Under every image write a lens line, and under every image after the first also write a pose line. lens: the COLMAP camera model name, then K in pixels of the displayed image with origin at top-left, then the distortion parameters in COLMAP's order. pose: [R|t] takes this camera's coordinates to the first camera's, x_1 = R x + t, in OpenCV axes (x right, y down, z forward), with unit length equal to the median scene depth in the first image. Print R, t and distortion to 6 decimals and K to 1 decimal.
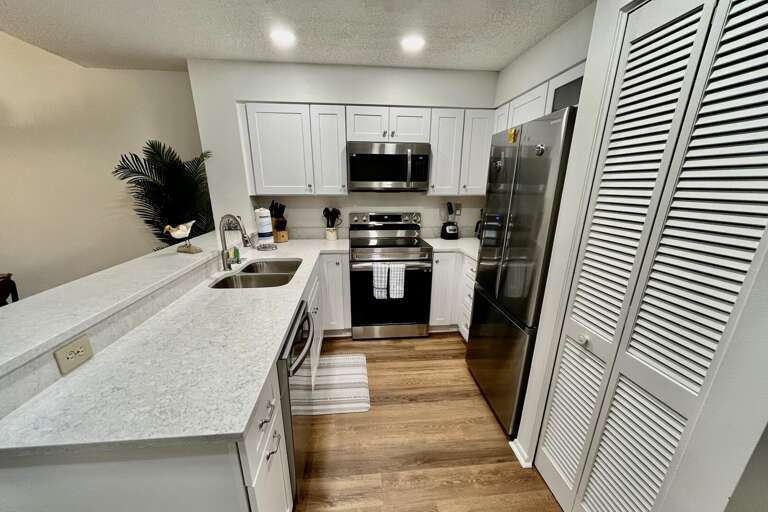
lens RADIAL K [[308.2, 0, 382.9], [0, 308.2, 288.2], [0, 0, 1]] dist [0.000251, -0.000188]
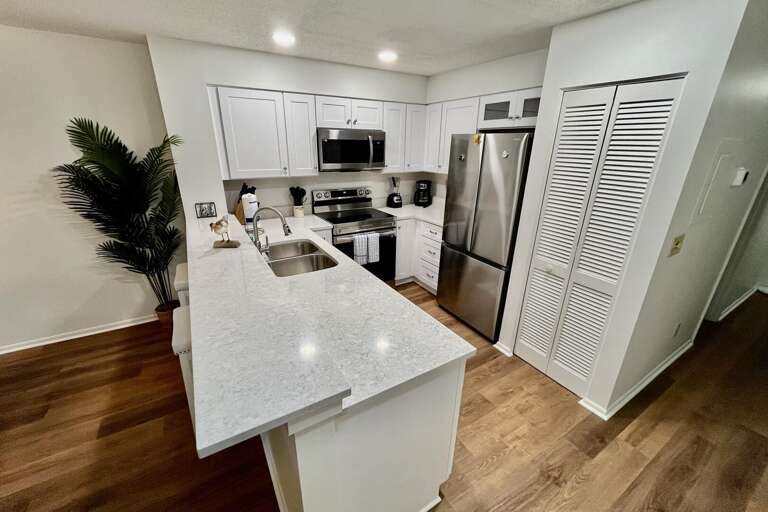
lens RADIAL K [[306.0, 0, 384.0], [0, 306.0, 256.0], [0, 0, 1]] dist [-0.001578, -0.000107]
pose [[0.901646, -0.141563, 0.408650, -0.403930], [0.128104, 0.989927, 0.060279, -0.058077], [-0.413067, -0.002000, 0.910698, -0.088529]]
